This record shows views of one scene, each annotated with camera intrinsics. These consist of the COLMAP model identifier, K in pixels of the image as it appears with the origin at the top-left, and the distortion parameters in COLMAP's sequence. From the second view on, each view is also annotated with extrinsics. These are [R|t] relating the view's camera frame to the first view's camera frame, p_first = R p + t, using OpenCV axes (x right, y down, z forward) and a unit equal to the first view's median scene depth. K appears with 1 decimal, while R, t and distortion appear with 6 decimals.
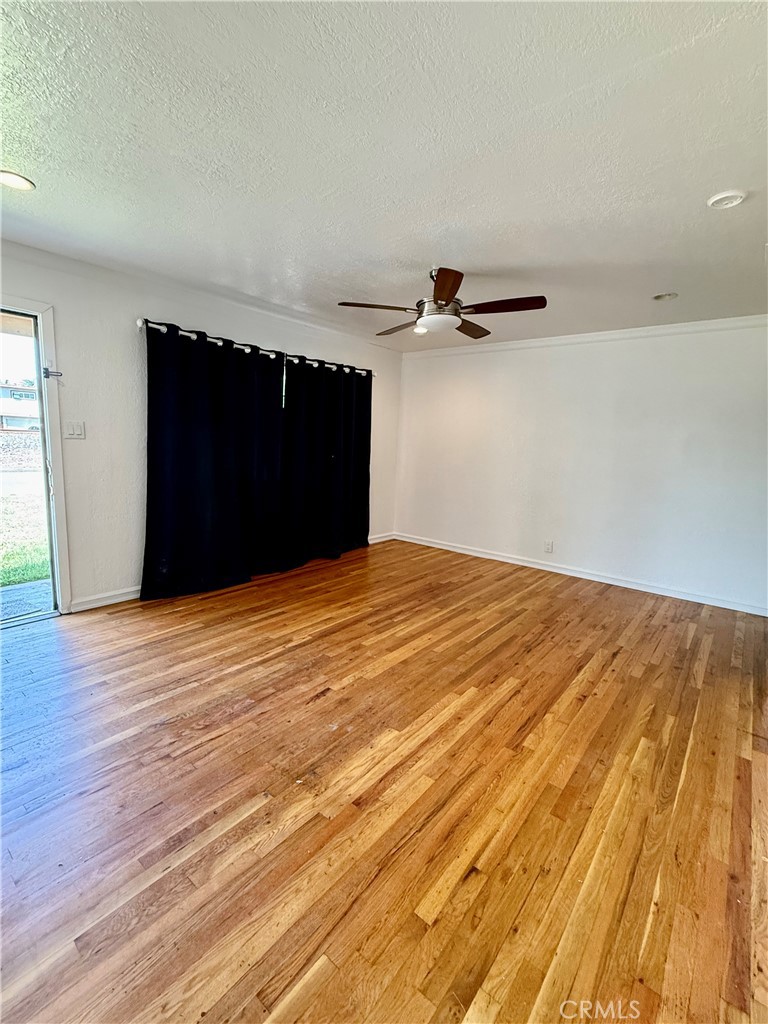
lens RADIAL K [[456.8, 0, 384.4], [0, 456.8, 511.4], [0, 0, 1]] dist [0.002078, 0.000143]
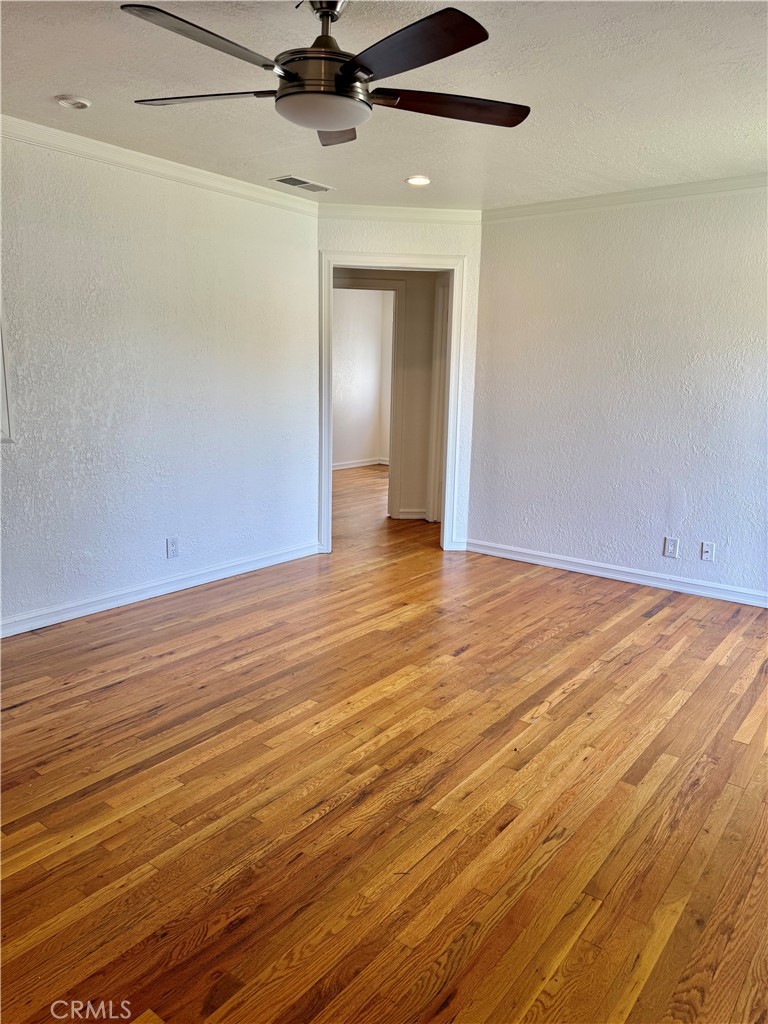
lens RADIAL K [[718.3, 0, 383.1], [0, 718.3, 512.4], [0, 0, 1]] dist [0.006617, 0.000610]
pose [[-0.998156, -0.055381, -0.024860, 0.055613], [-0.060543, 0.938141, 0.340920, -0.284039], [0.004442, 0.341796, -0.939764, 1.828057]]
